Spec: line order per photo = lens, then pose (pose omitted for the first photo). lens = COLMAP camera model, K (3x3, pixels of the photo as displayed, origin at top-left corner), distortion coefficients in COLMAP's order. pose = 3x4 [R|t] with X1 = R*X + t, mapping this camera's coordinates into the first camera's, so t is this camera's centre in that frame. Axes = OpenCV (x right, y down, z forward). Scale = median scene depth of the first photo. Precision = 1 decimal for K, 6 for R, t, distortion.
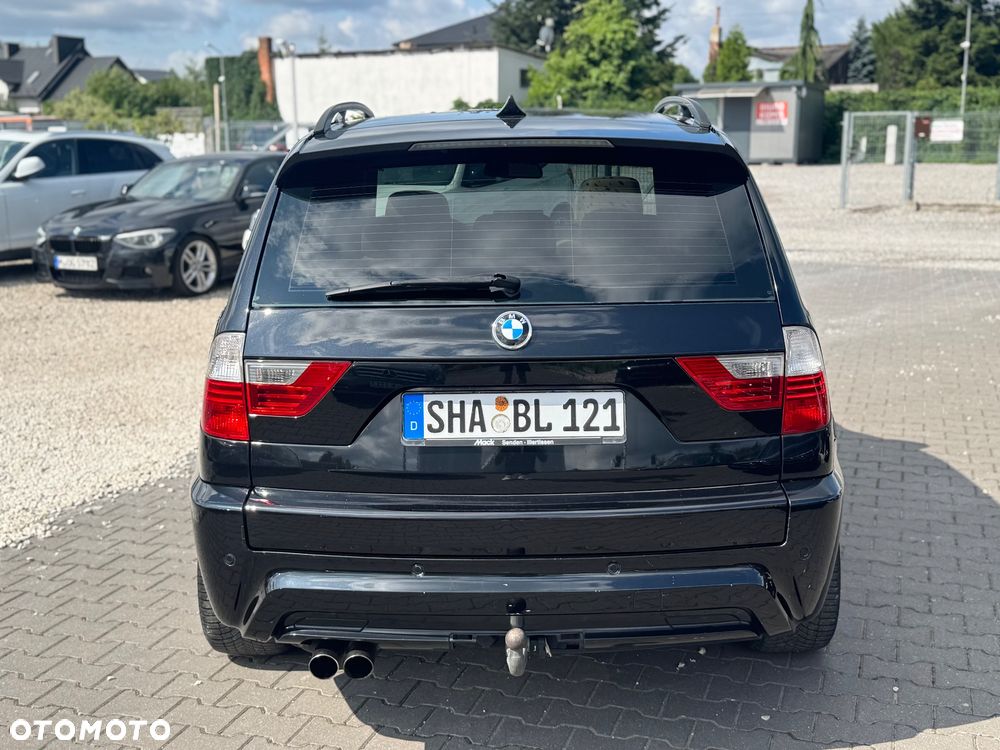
lens RADIAL K [[1182.8, 0, 500.0], [0, 1182.8, 375.0], [0, 0, 1]] dist [0.213417, -0.507438]
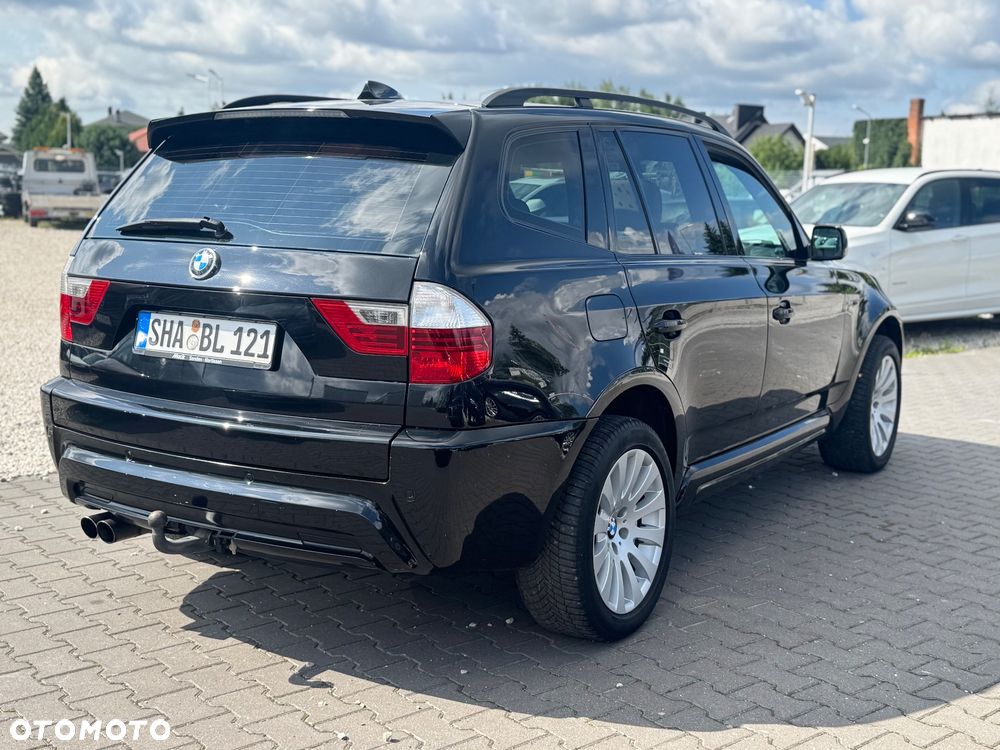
lens RADIAL K [[1182.8, 0, 500.0], [0, 1182.8, 375.0], [0, 0, 1]] dist [0.213417, -0.507438]
pose [[0.853340, 0.107548, -0.510141, 0.052556], [-0.134439, 0.990793, -0.016005, 0.003065], [0.503723, 0.082241, 0.859942, 0.007799]]
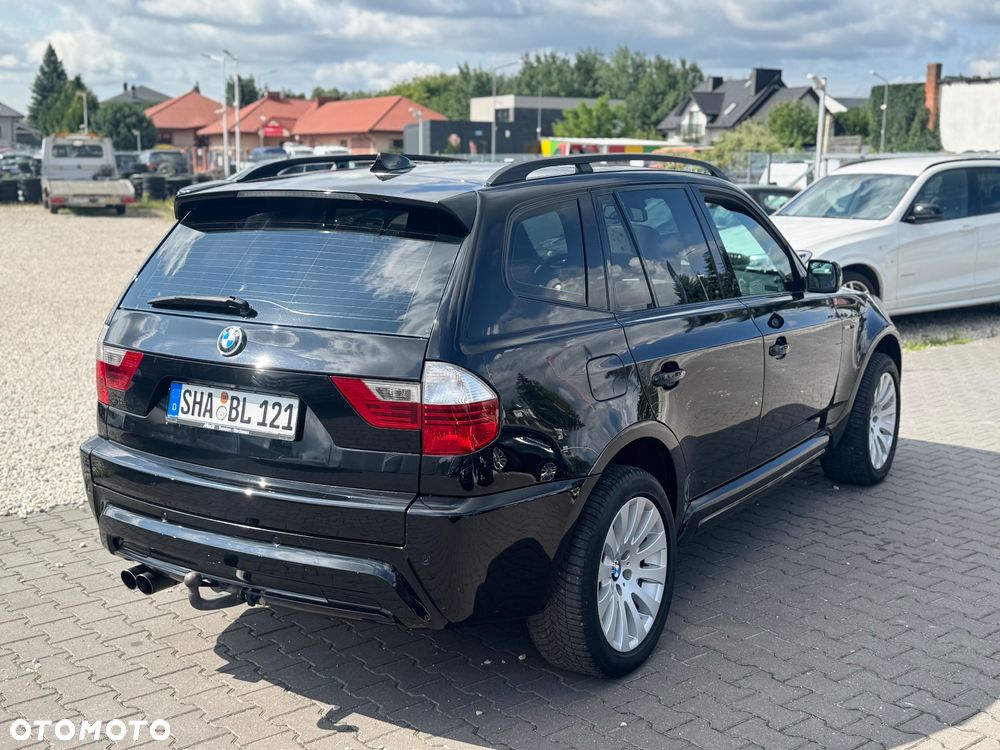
lens RADIAL K [[1182.0, 0, 512.3], [0, 1182.0, 373.9], [0, 0, 1]] dist [0.215758, -0.512880]
pose [[0.851404, 0.105934, -0.513702, 0.055365], [-0.117213, 0.993051, 0.010517, -0.003069], [0.511246, 0.051258, 0.857905, 0.003326]]
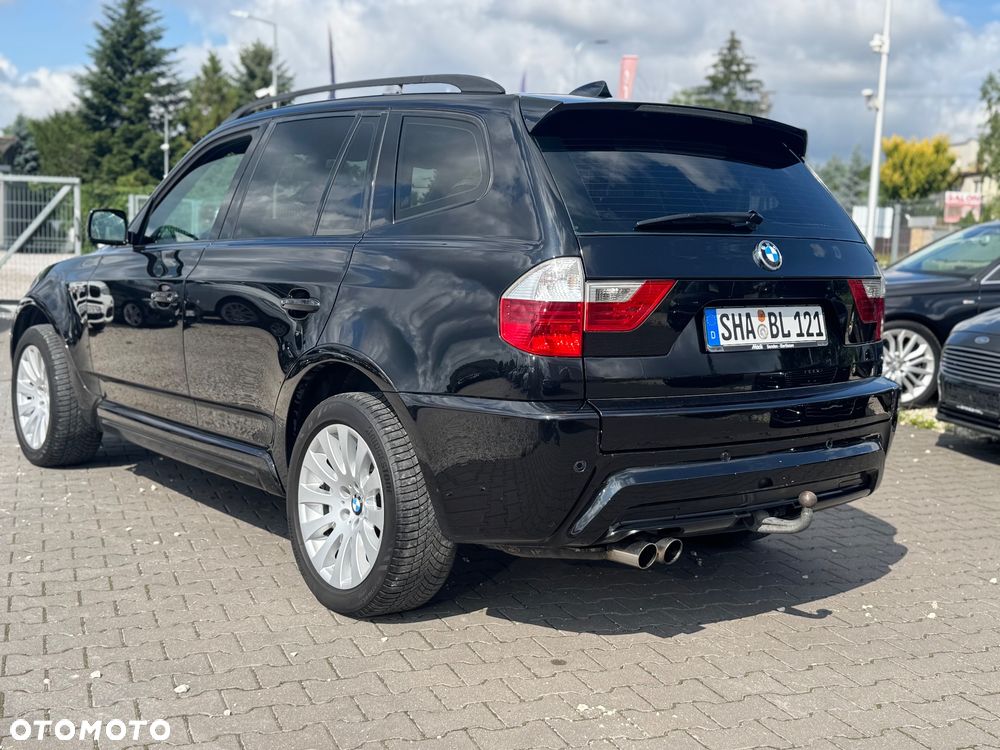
lens RADIAL K [[1182.8, 0, 500.0], [0, 1182.8, 375.0], [0, 0, 1]] dist [0.213417, -0.507438]
pose [[0.775012, -0.033857, 0.631039, -0.059584], [0.086195, 0.994895, -0.052480, 0.007630], [-0.626041, 0.095065, 0.773974, 0.013059]]
